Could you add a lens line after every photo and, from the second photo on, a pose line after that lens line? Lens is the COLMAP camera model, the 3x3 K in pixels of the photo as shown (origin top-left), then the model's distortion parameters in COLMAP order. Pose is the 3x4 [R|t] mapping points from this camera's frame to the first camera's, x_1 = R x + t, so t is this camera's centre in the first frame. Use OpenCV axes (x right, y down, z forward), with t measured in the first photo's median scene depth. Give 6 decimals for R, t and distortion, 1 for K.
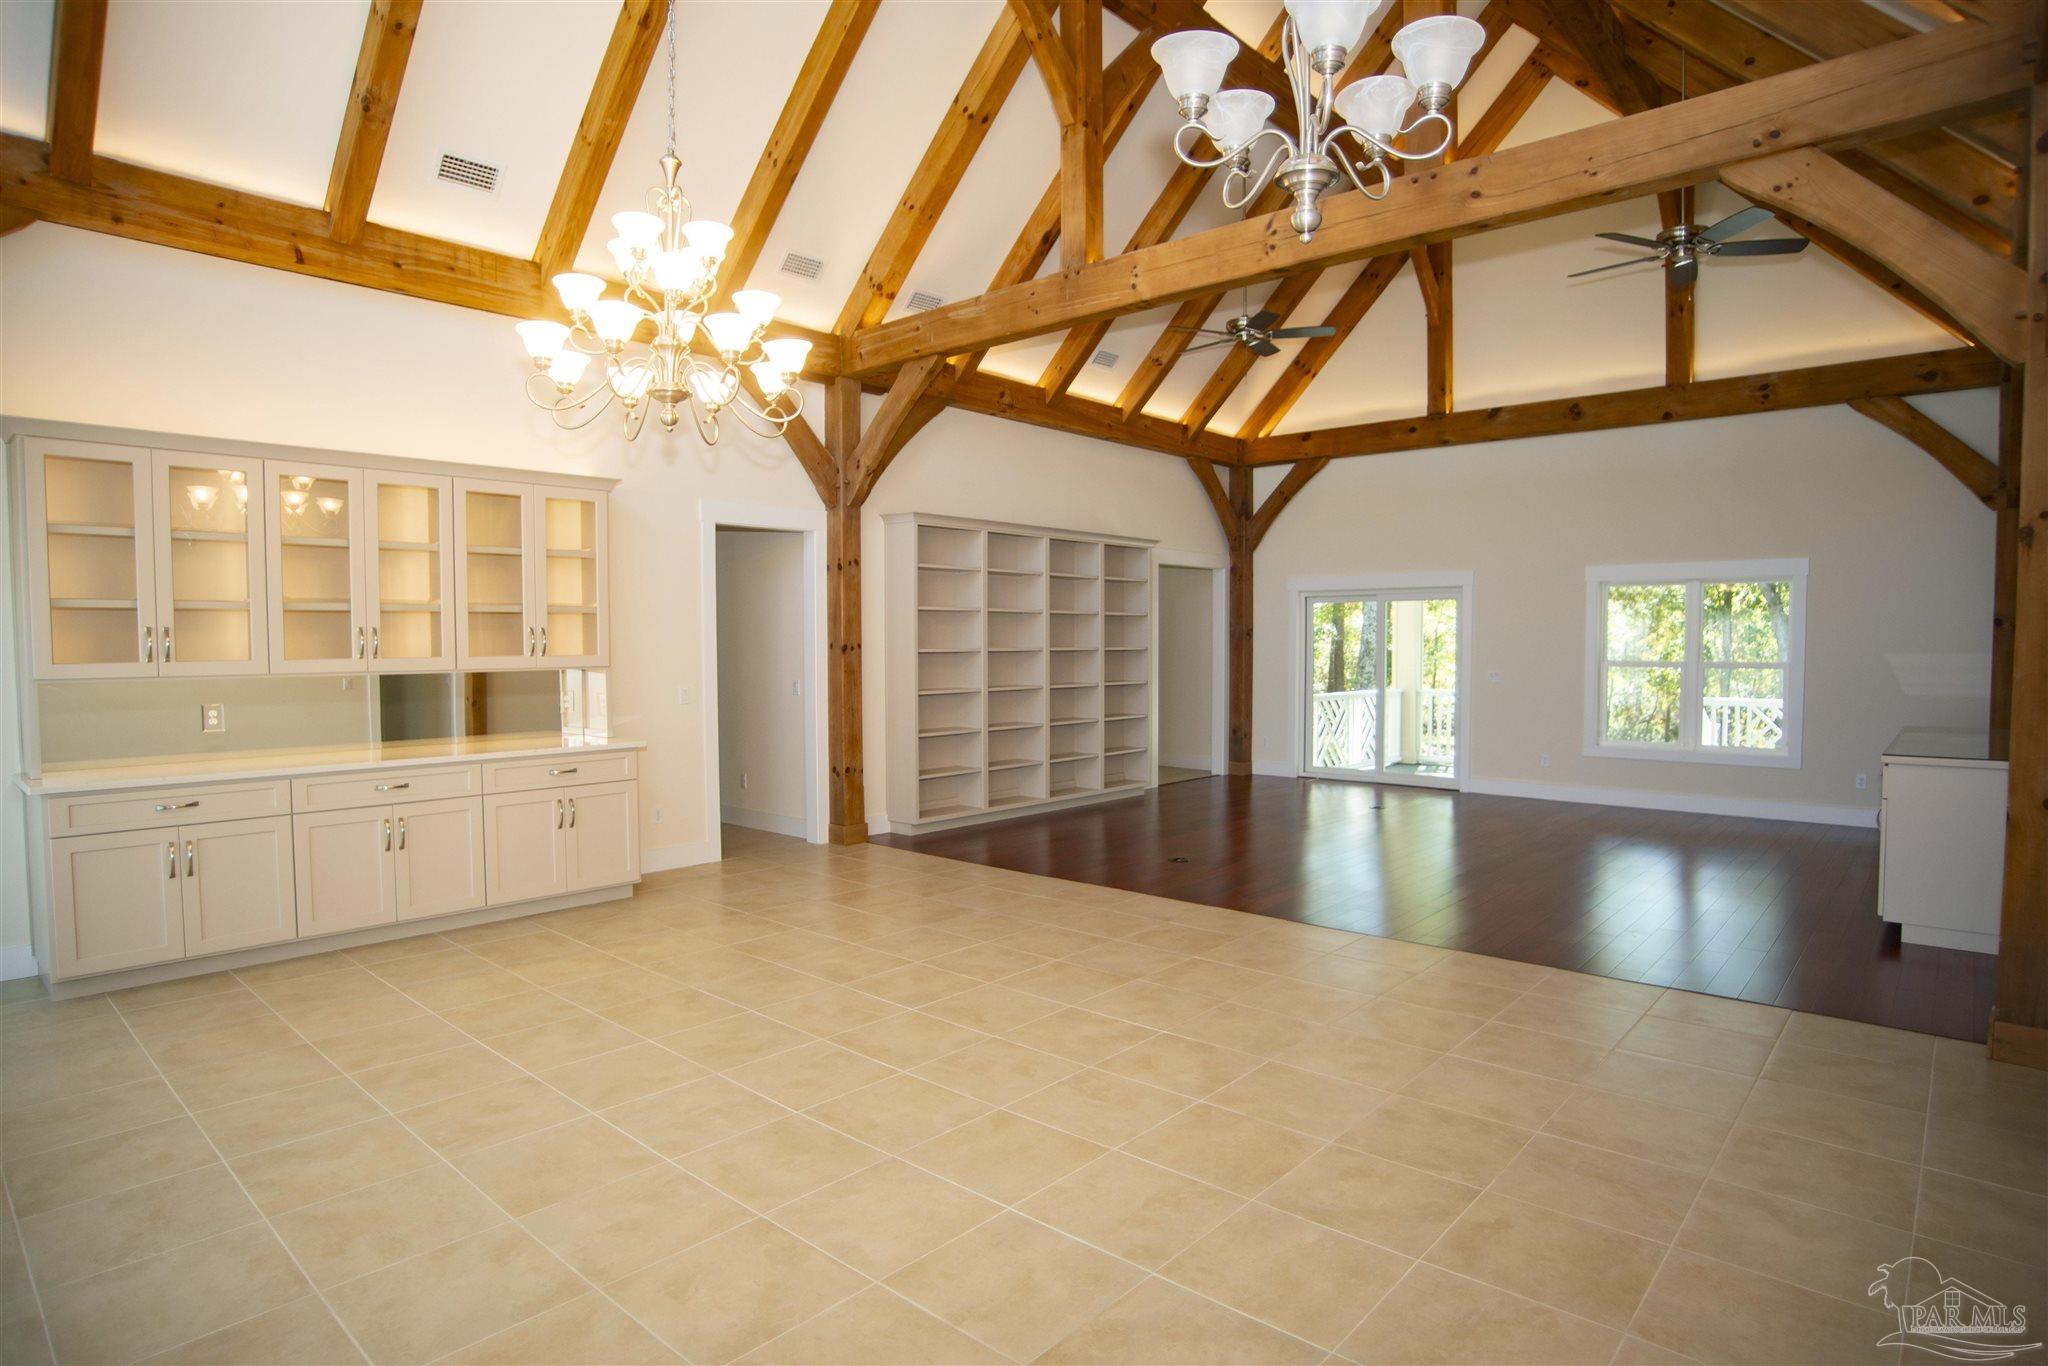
lens RADIAL K [[1065.3, 0, 1027.4], [0, 1065.3, 673.9], [0, 0, 1]] dist [-0.072944, 0.025829]
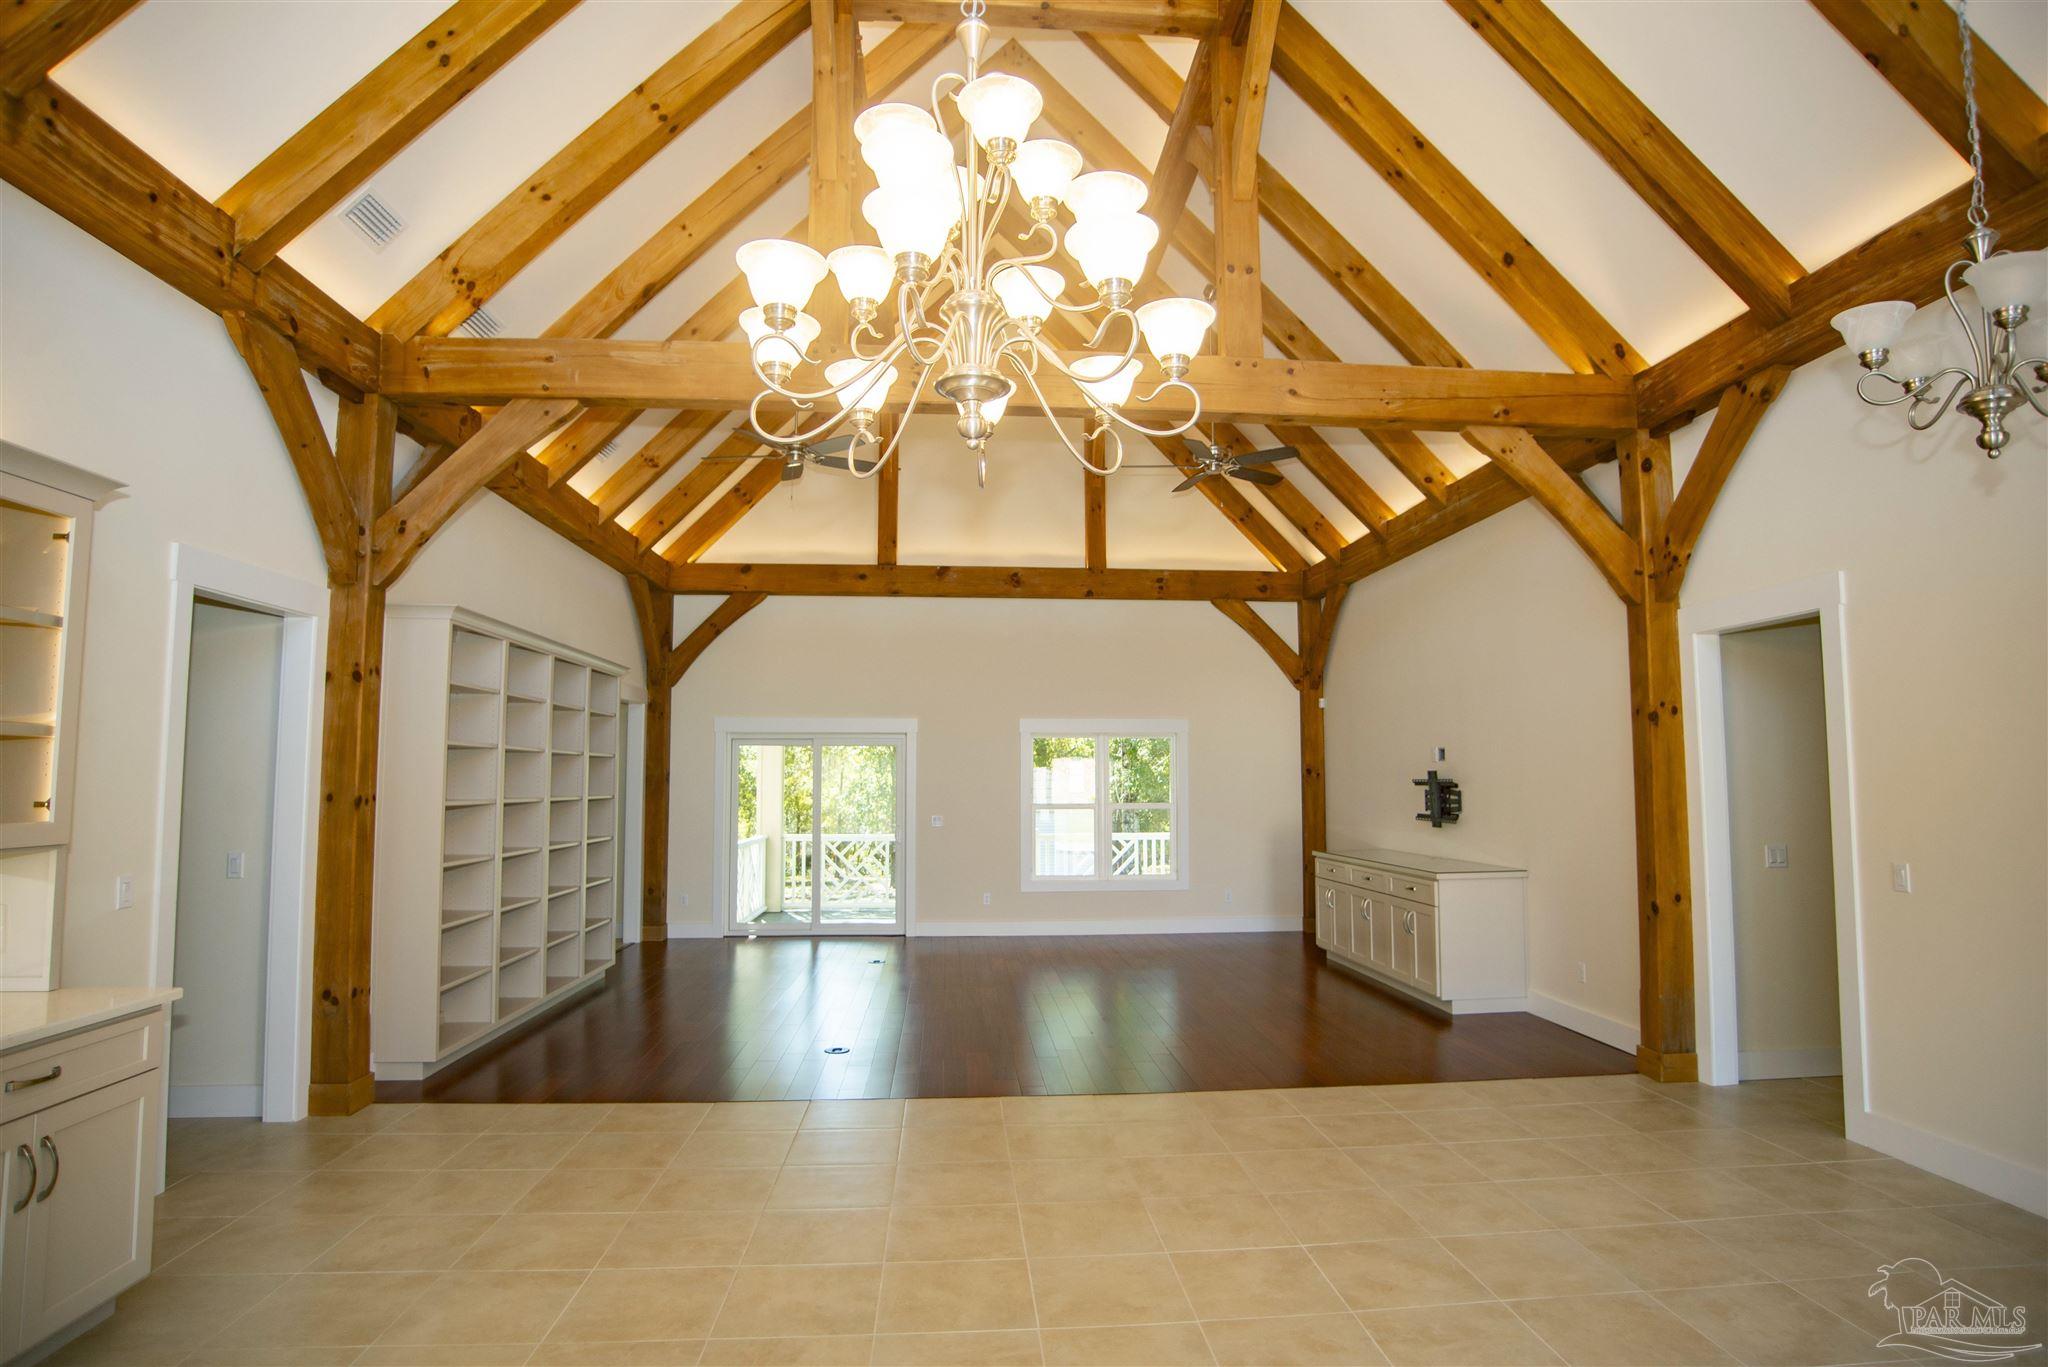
lens RADIAL K [[1065.3, 0, 1027.7], [0, 1065.3, 693.3], [0, 0, 1]] dist [-0.072944, 0.025829]
pose [[0.702606, 0.058327, 0.709184, -0.265311], [0.024010, 0.994124, -0.105550, -0.010286], [-0.711174, 0.091188, 0.697077, 0.206055]]
